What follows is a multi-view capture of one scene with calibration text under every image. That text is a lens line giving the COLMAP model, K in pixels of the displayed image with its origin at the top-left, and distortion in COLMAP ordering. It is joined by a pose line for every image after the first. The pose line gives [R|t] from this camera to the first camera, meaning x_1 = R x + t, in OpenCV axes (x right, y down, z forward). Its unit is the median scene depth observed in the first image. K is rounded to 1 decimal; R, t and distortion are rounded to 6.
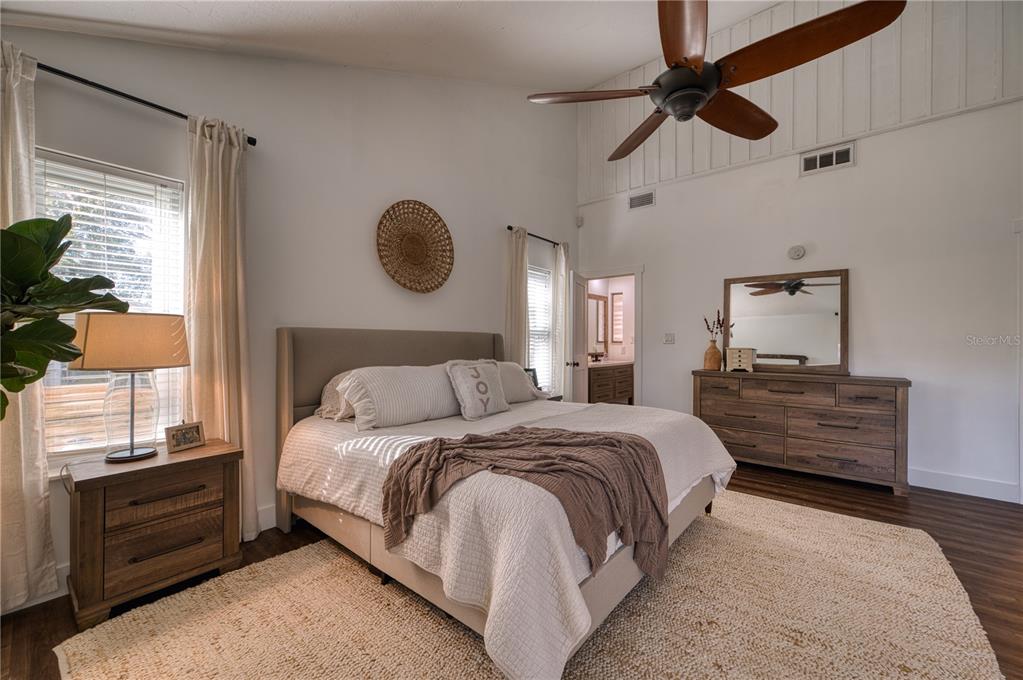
lens RADIAL K [[402.8, 0, 510.3], [0, 402.8, 341.9], [0, 0, 1]] dist [-0.007100, 0.003996]
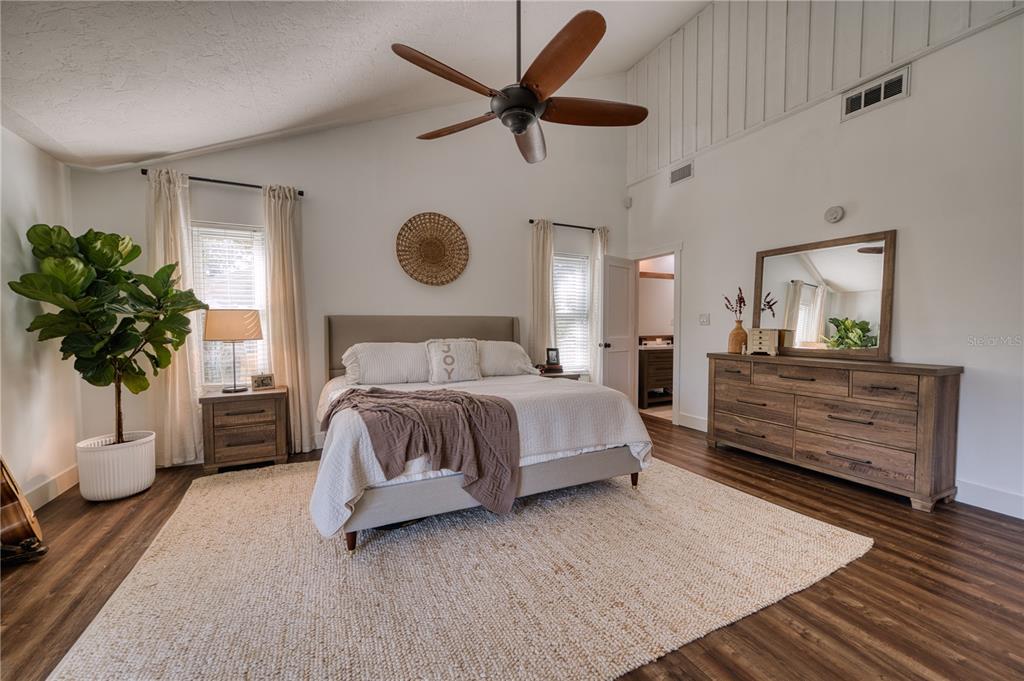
lens RADIAL K [[403.2, 0, 508.4], [0, 403.2, 342.6], [0, 0, 1]] dist [-0.007100, 0.003996]
pose [[0.911982, 0.010245, -0.410101, 0.523746], [0.006654, 0.999187, 0.039759, 0.007752], [0.410175, -0.038988, 0.911173, -0.066627]]
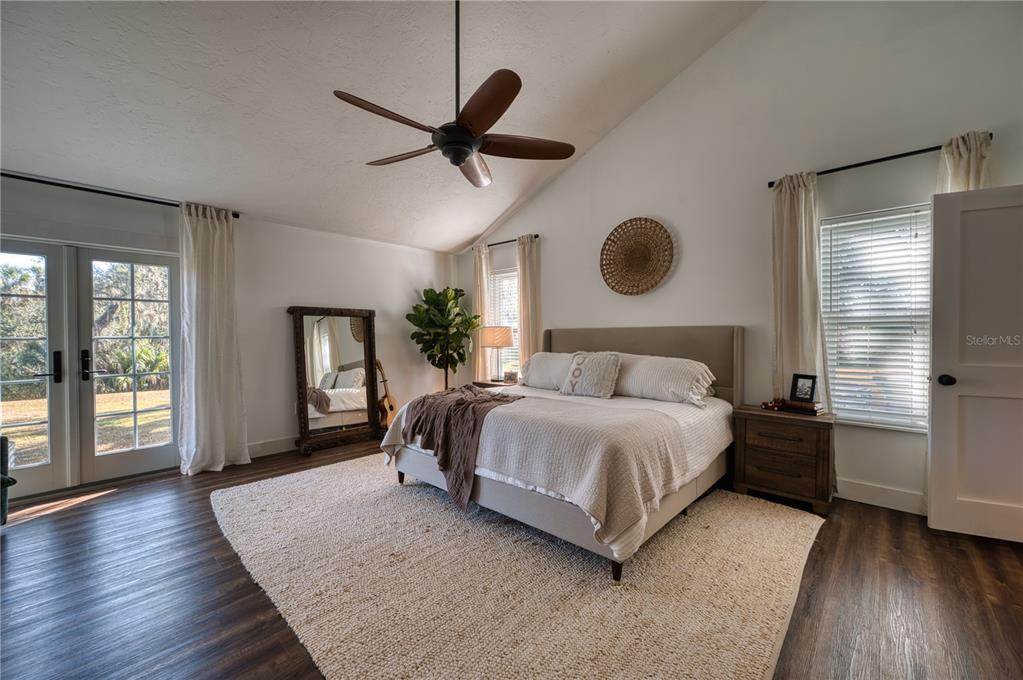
lens RADIAL K [[402.8, 0, 511.1], [0, 402.8, 339.4], [0, 0, 1]] dist [-0.007100, 0.003996]
pose [[-0.043037, 0.003260, -0.999068, 1.013494], [0.000860, 0.999994, 0.003226, 0.003879], [0.999073, -0.000721, -0.043040, 0.715017]]
